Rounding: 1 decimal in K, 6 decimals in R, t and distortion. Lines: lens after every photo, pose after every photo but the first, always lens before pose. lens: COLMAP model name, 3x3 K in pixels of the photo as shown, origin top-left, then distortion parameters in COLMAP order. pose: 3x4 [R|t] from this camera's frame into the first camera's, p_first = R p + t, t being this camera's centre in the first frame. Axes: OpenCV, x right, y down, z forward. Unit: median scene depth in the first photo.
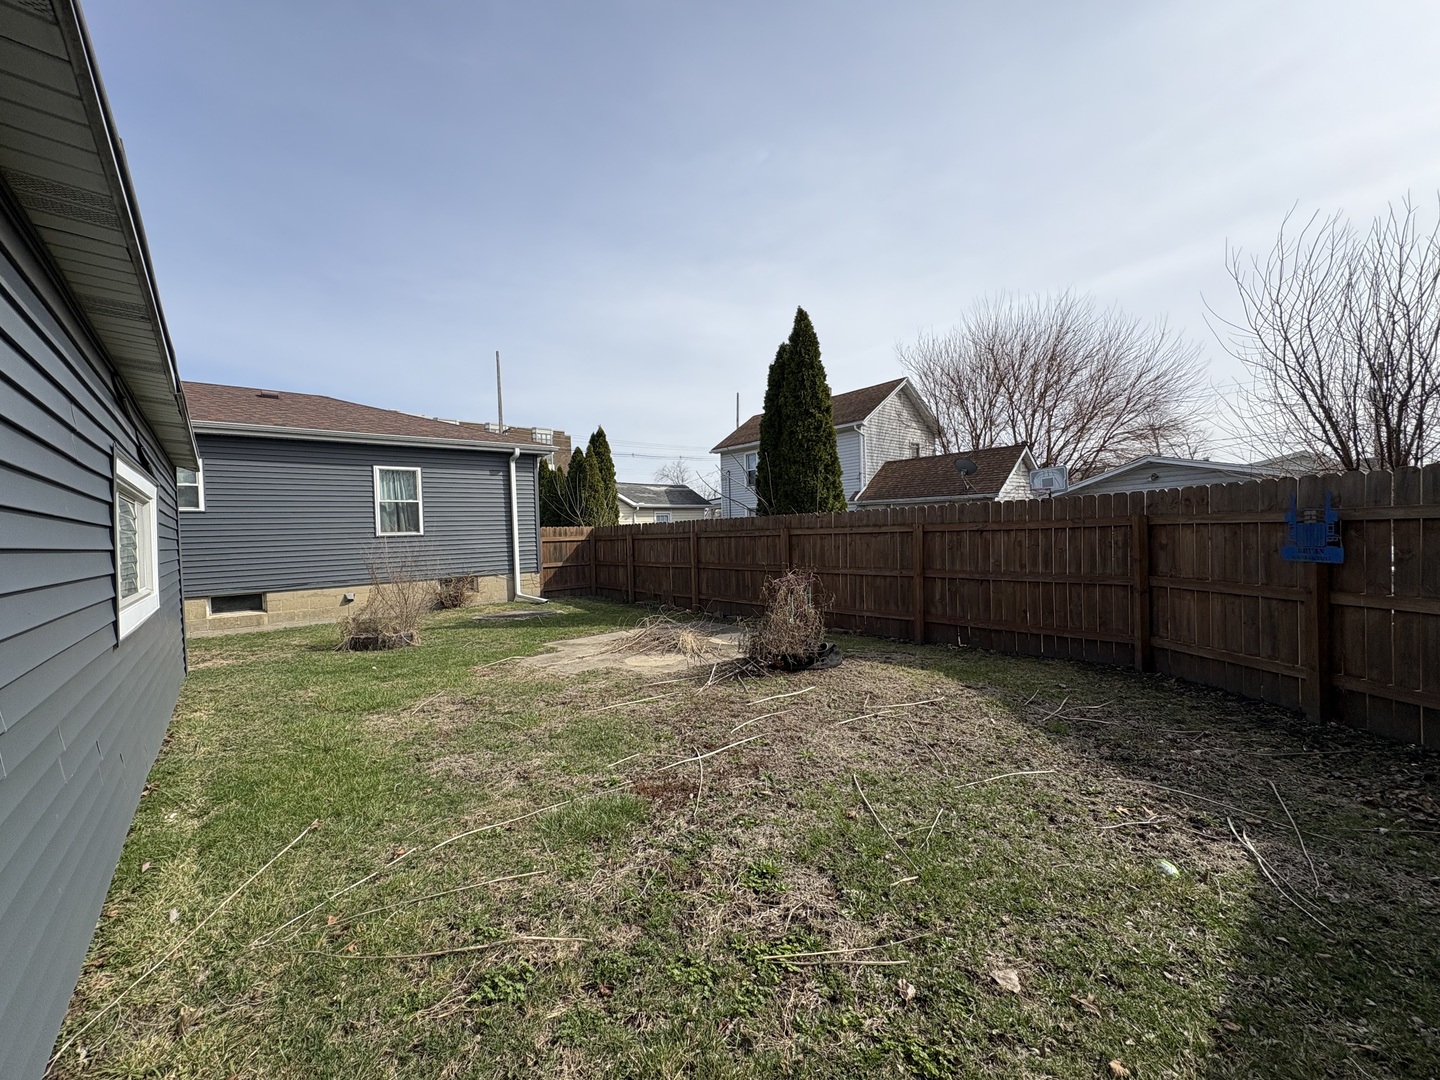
lens RADIAL K [[571.8, 0, 718.9], [0, 571.8, 542.7], [0, 0, 1]] dist [-0.000831, 0.000058]
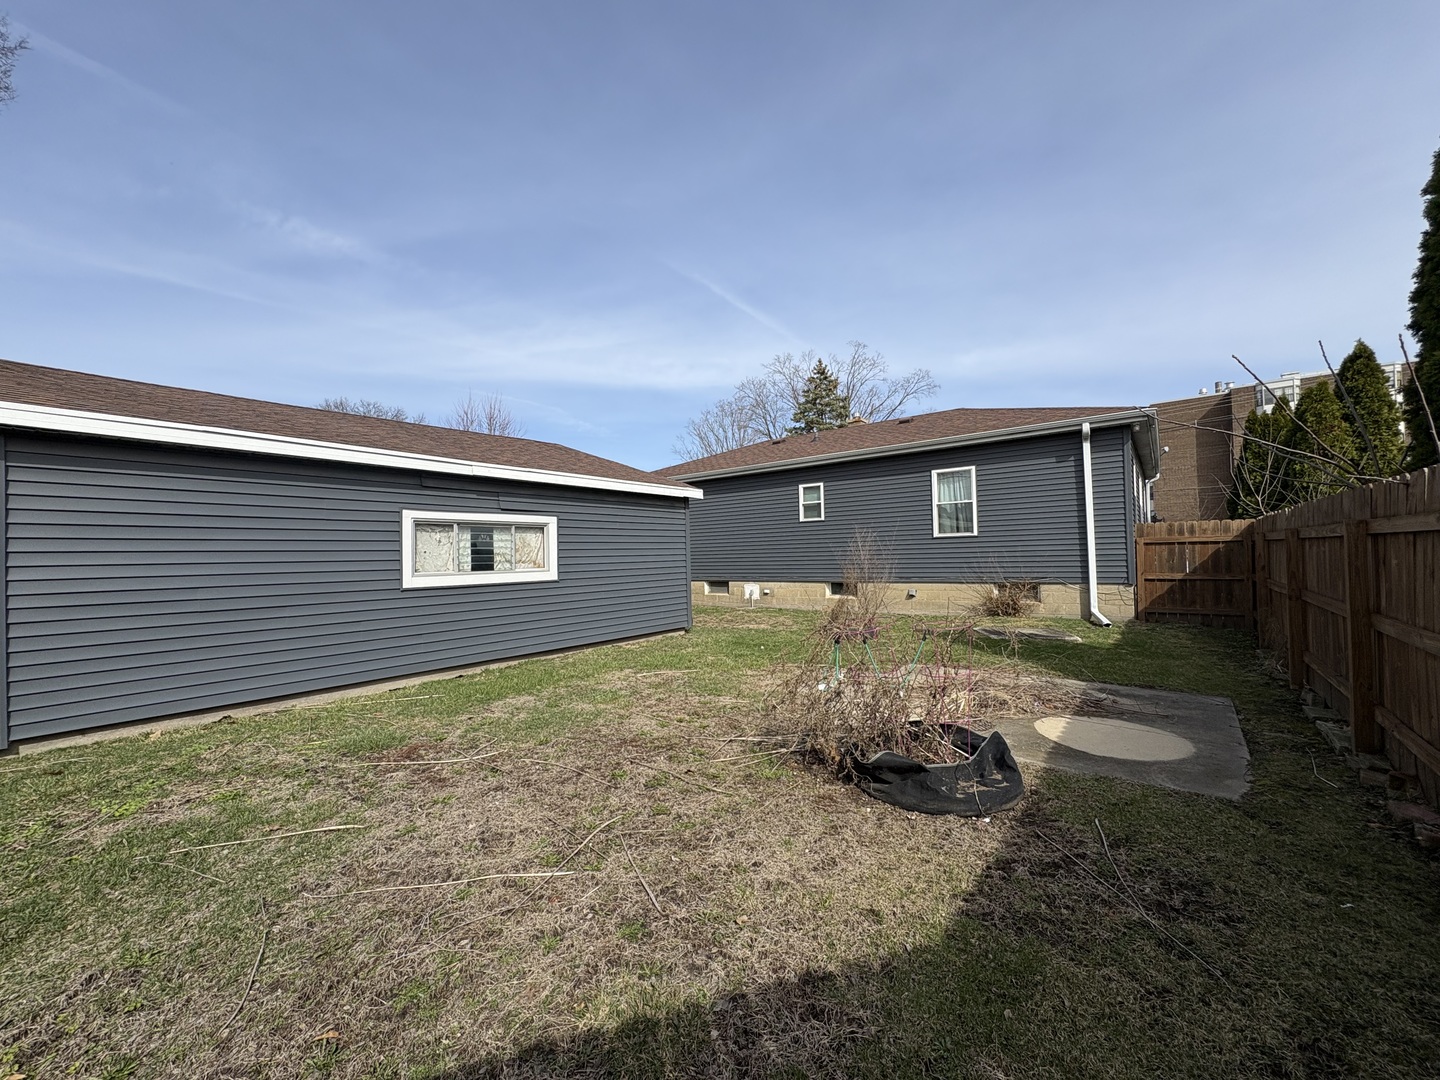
lens RADIAL K [[571.8, 0, 718.9], [0, 571.8, 542.7], [0, 0, 1]] dist [-0.000831, 0.000058]
pose [[0.192548, 0.010963, -0.981226, 0.344926], [0.000216, 0.999937, 0.011215, -0.012390], [0.981288, -0.002372, 0.192533, 0.389540]]
